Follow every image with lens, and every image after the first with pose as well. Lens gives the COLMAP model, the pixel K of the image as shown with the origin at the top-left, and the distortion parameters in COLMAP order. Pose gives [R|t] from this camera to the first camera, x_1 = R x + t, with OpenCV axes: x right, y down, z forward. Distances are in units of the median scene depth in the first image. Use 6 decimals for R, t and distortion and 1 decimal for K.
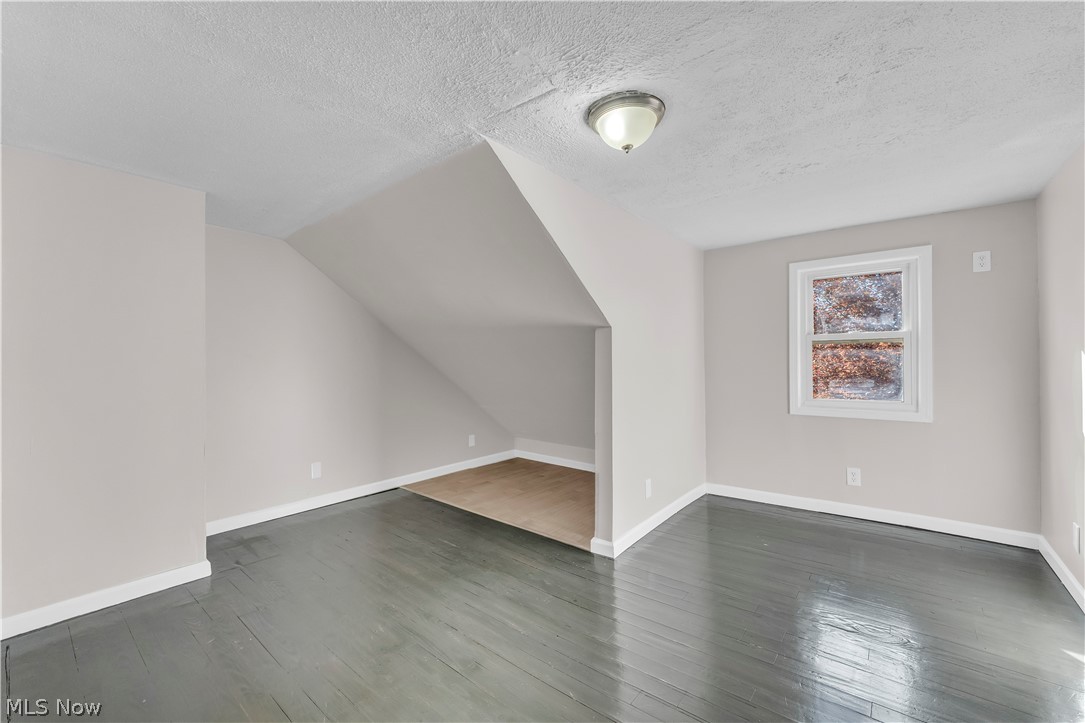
lens RADIAL K [[441.0, 0, 540.2], [0, 441.0, 357.0], [0, 0, 1]] dist [-0.000547, -0.000211]
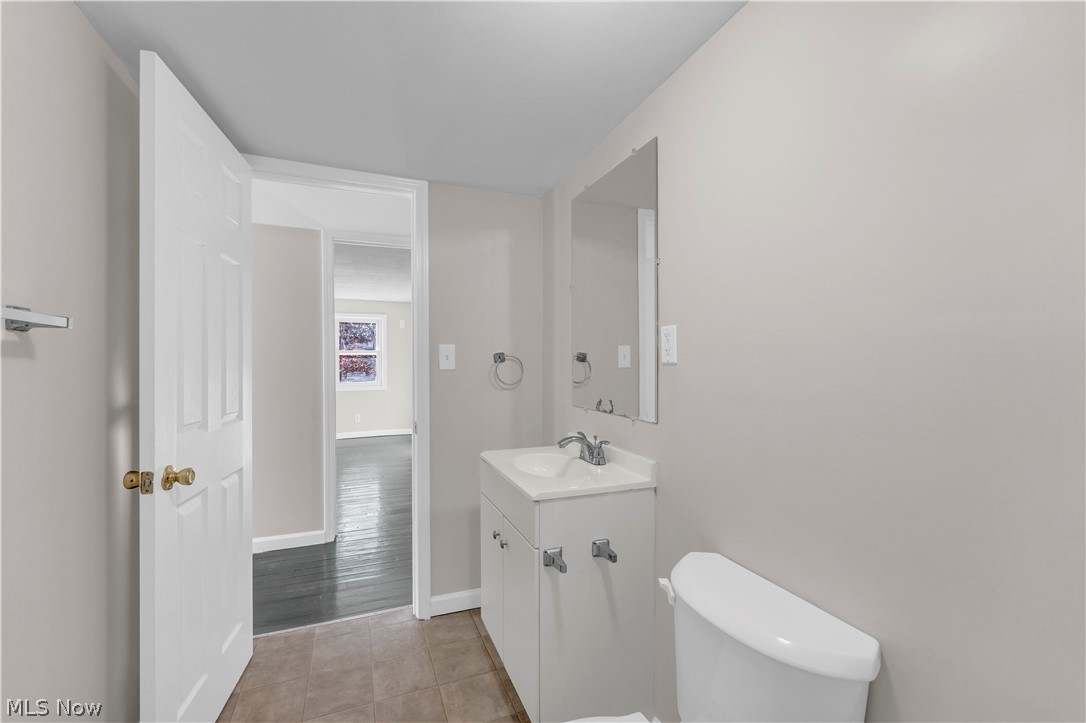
lens RADIAL K [[441.4, 0, 540.9], [0, 441.4, 366.5], [0, 0, 1]] dist [-0.000547, -0.000211]
pose [[0.499963, 0.001217, 0.866046, -0.702855], [0.000521, 0.999998, -0.001706, 0.027066], [-0.866047, 0.001304, 0.499961, -0.846622]]
